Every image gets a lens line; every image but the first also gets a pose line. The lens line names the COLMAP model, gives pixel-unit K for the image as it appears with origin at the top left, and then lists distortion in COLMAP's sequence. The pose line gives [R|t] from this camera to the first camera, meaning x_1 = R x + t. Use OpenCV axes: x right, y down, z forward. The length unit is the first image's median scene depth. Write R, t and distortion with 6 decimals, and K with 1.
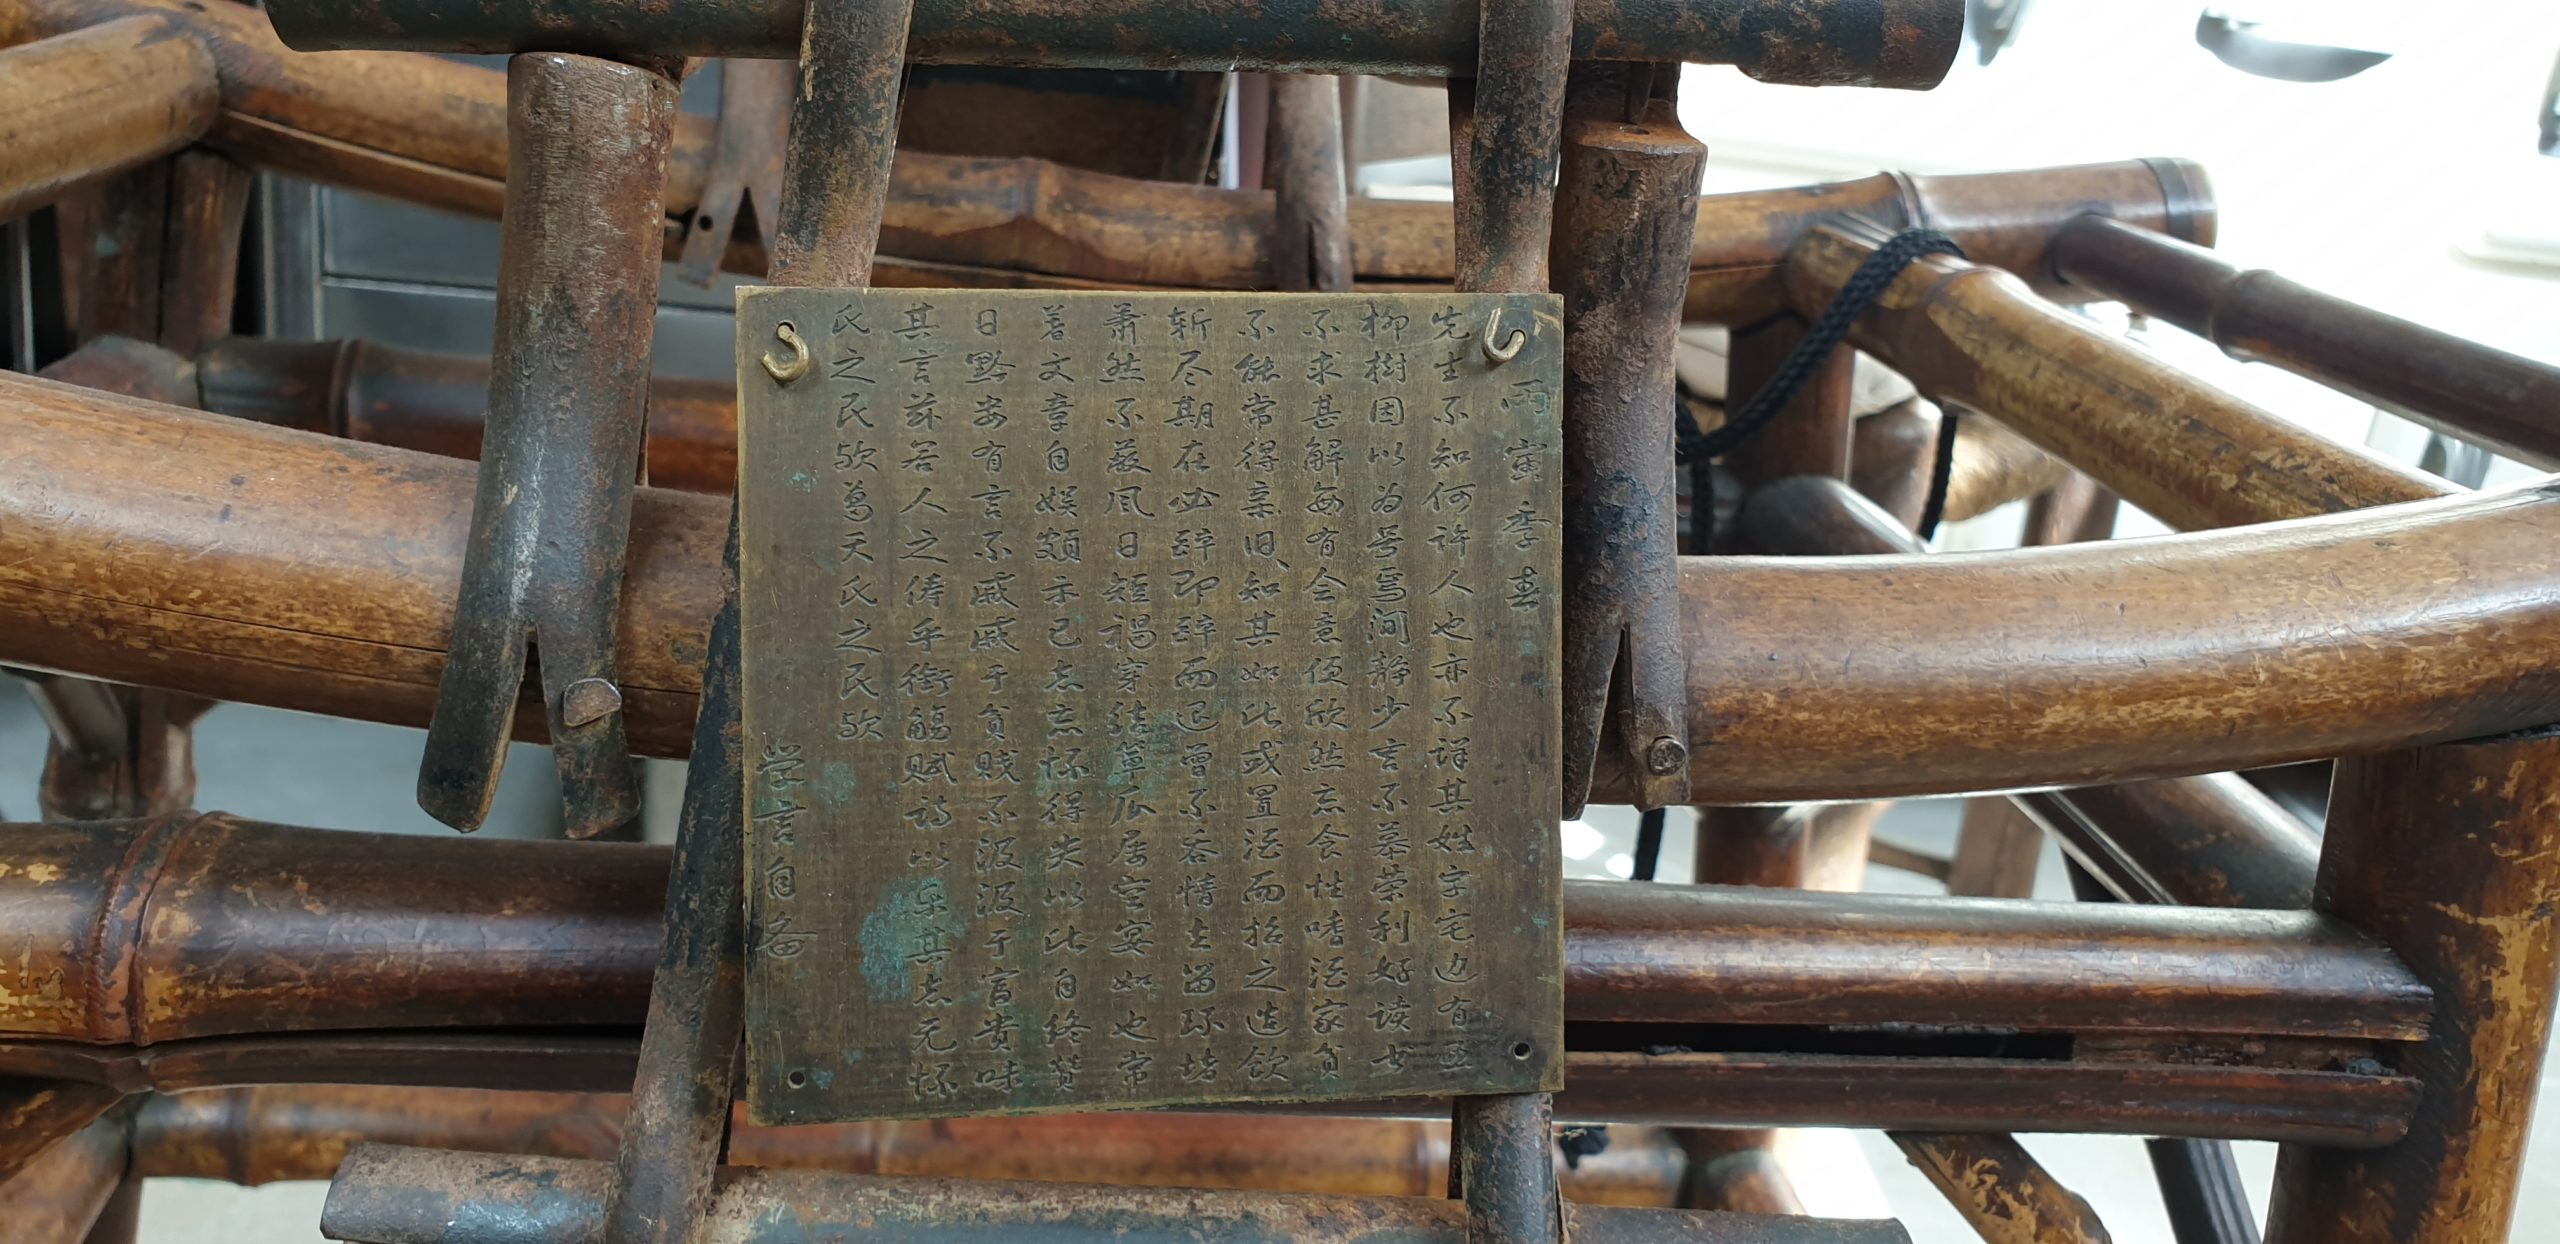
lens RADIAL K [[1970.2, 0, 1285.7], [0, 1970.2, 621.8], [0, 0, 1]] dist [-0.010201, 0.050636]
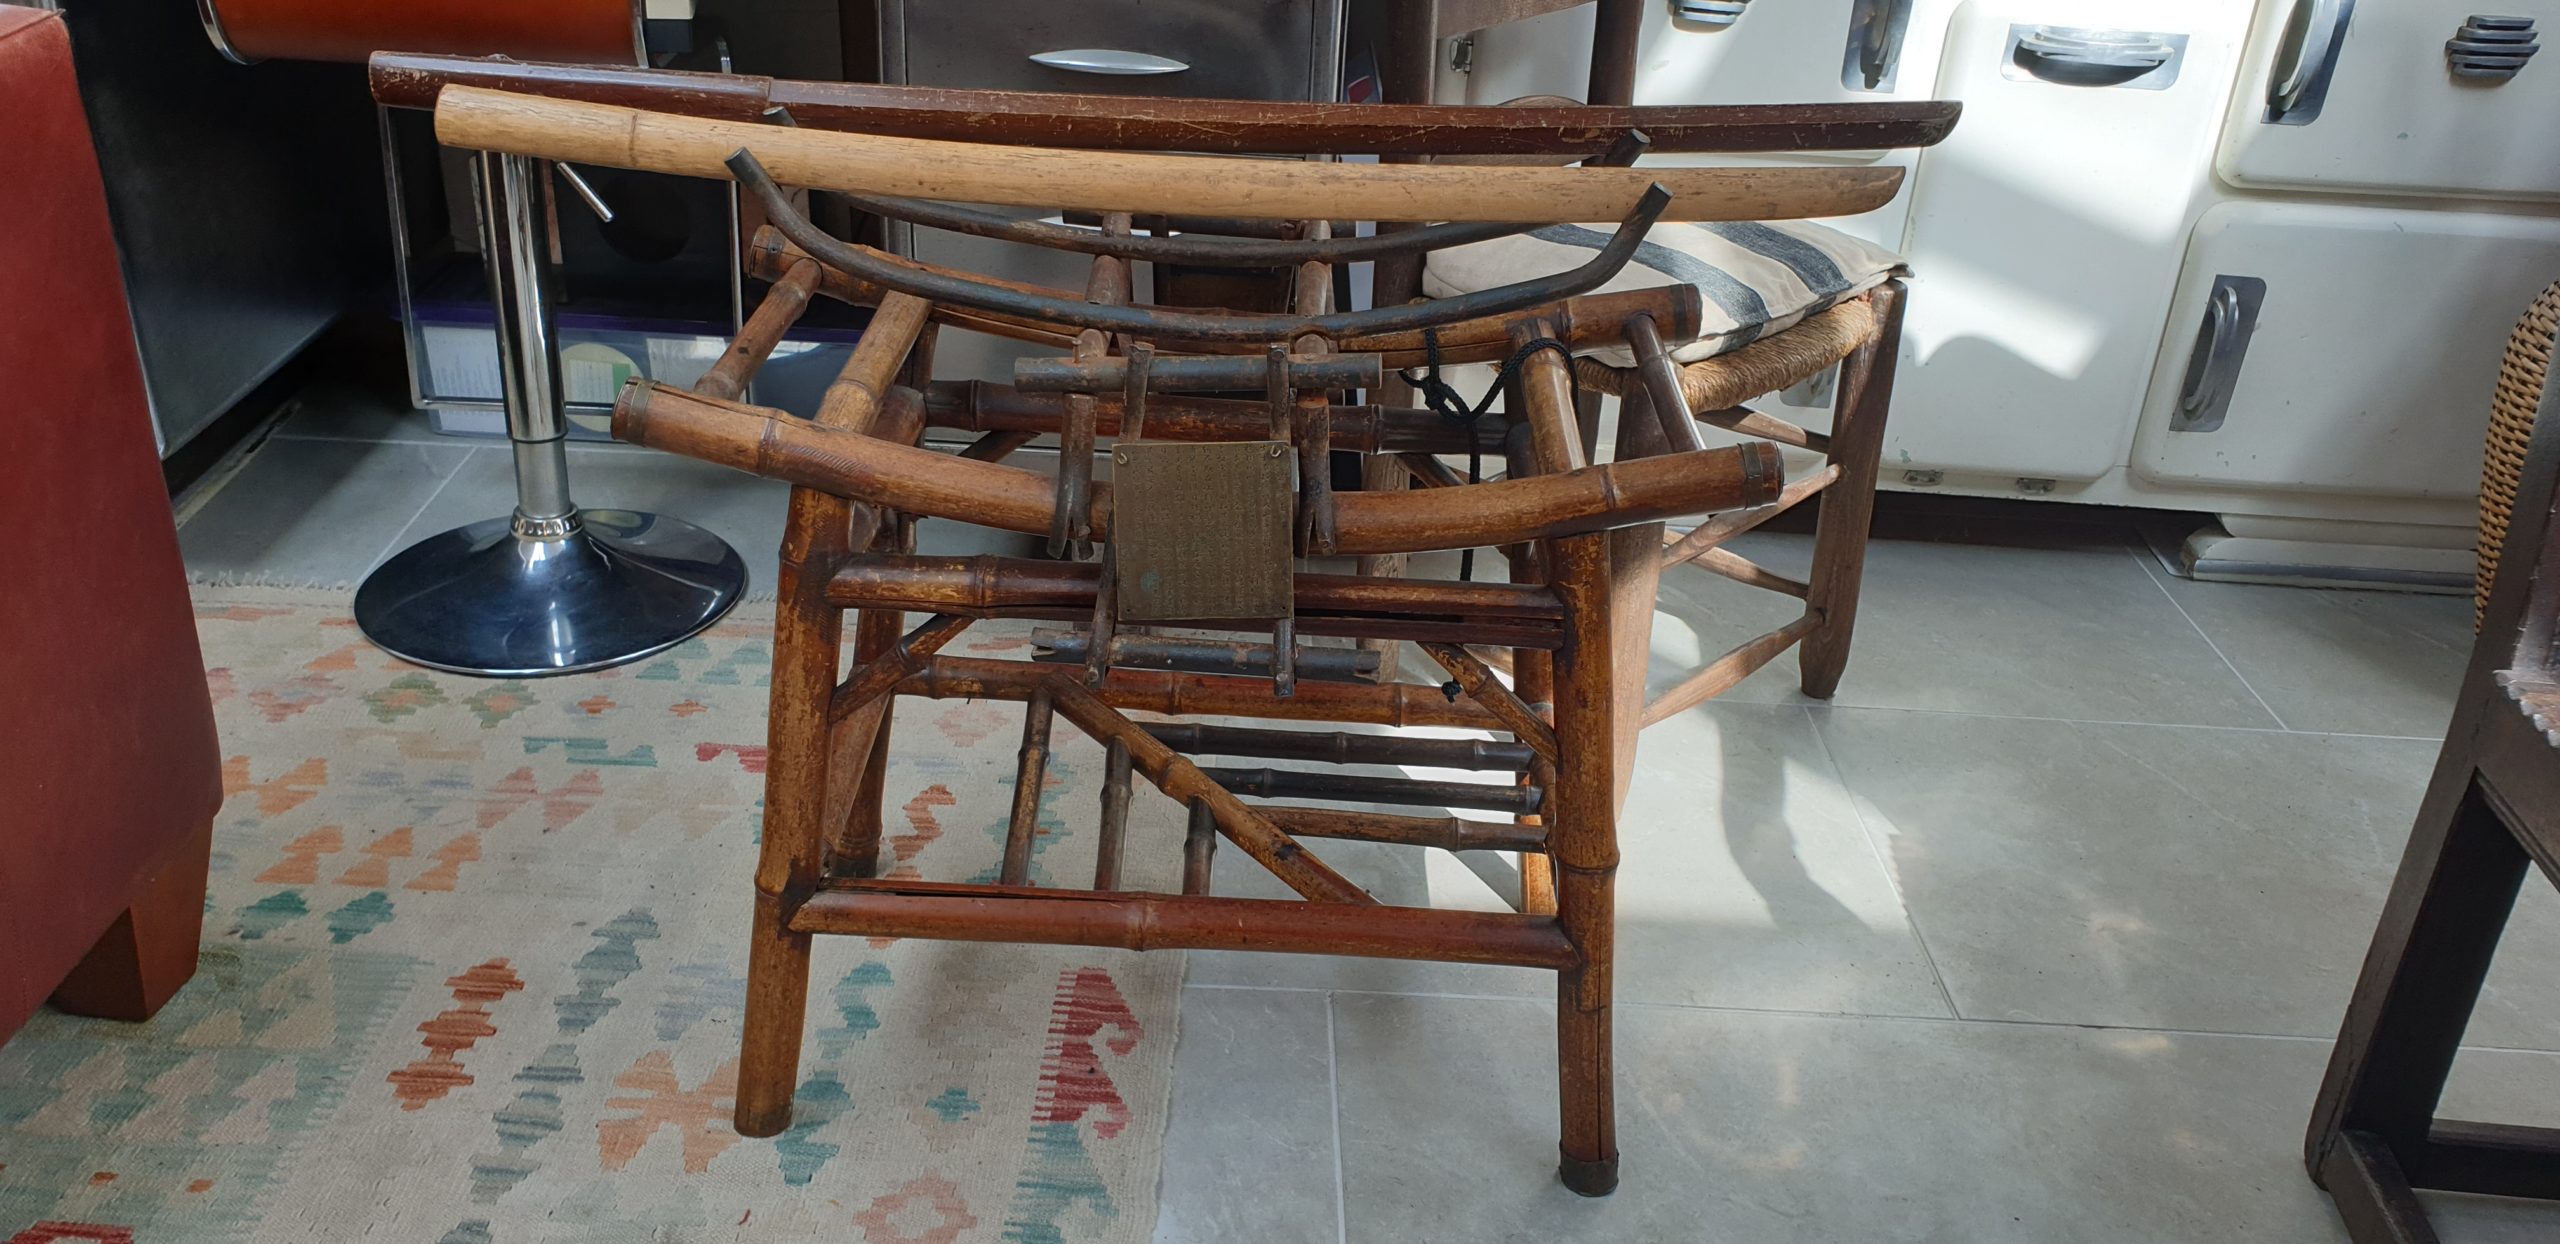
lens RADIAL K [[1970.2, 0, 1219.0], [0, 1970.2, 618.7], [0, 0, 1]] dist [-0.010201, 0.050636]
pose [[0.975960, 0.013997, -0.217502, 0.964345], [0.015435, 0.990992, 0.133029, -0.364312], [0.217405, -0.133188, 0.966952, -3.421746]]
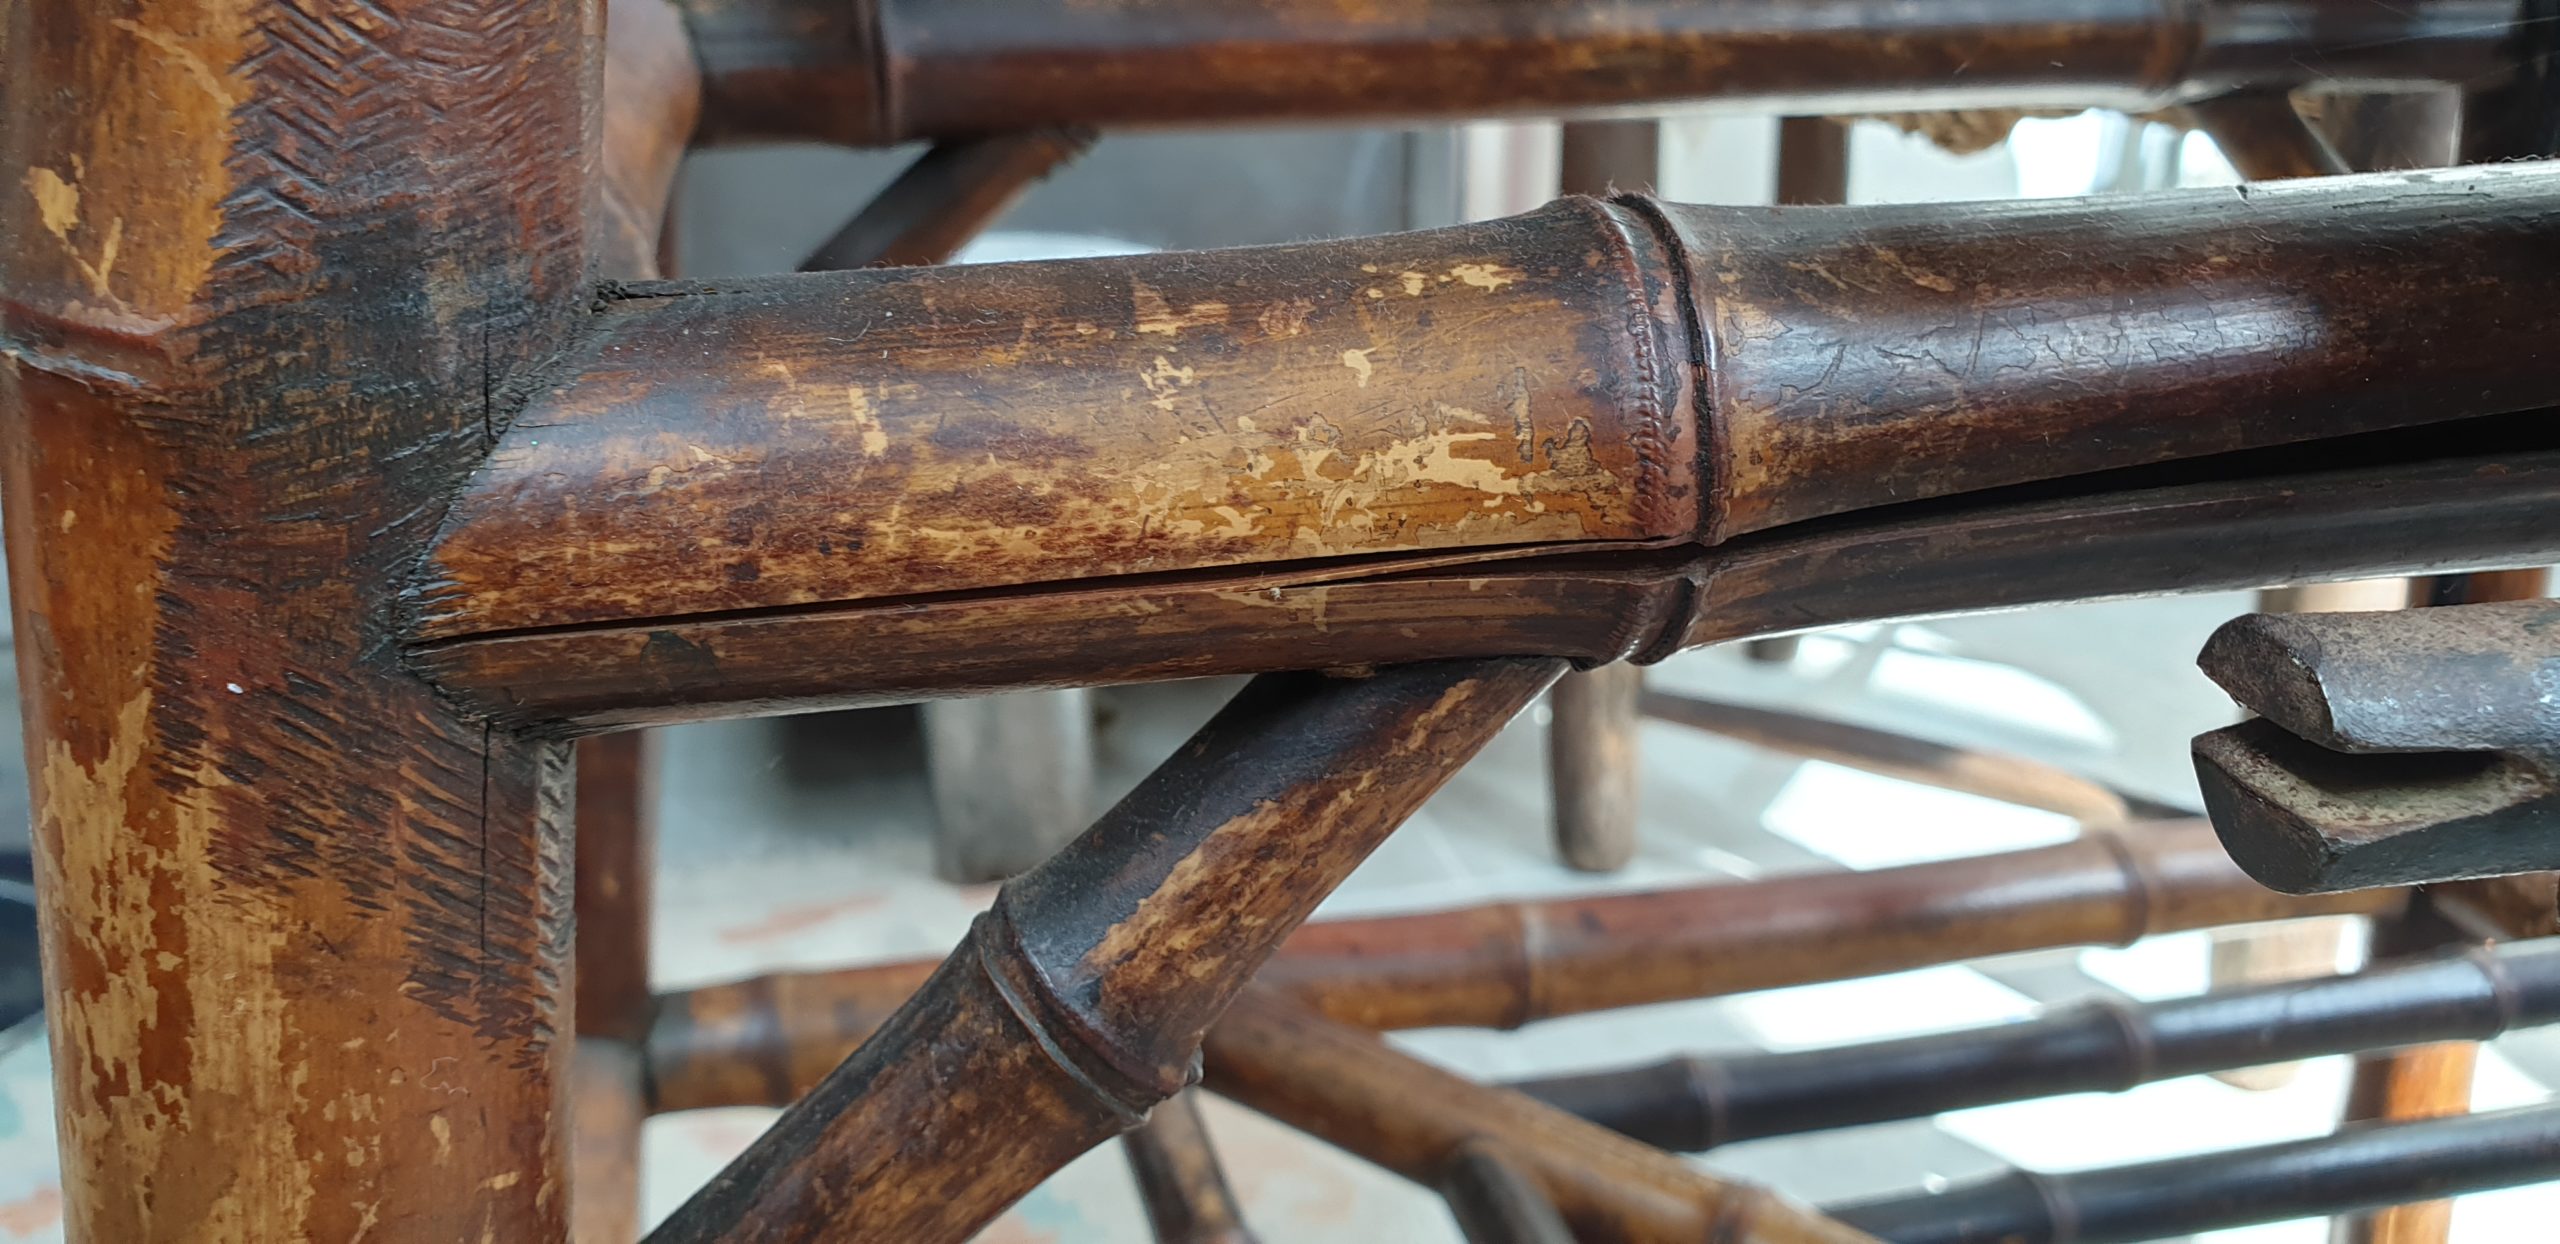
lens RADIAL K [[1970.2, 0, 1165.7], [0, 1970.2, 674.7], [0, 0, 1]] dist [-0.010201, 0.050636]
pose [[0.989314, -0.144882, -0.016365, -0.810327], [0.145511, 0.988195, 0.047925, 0.222803], [0.009228, -0.049794, 0.998717, 0.470907]]
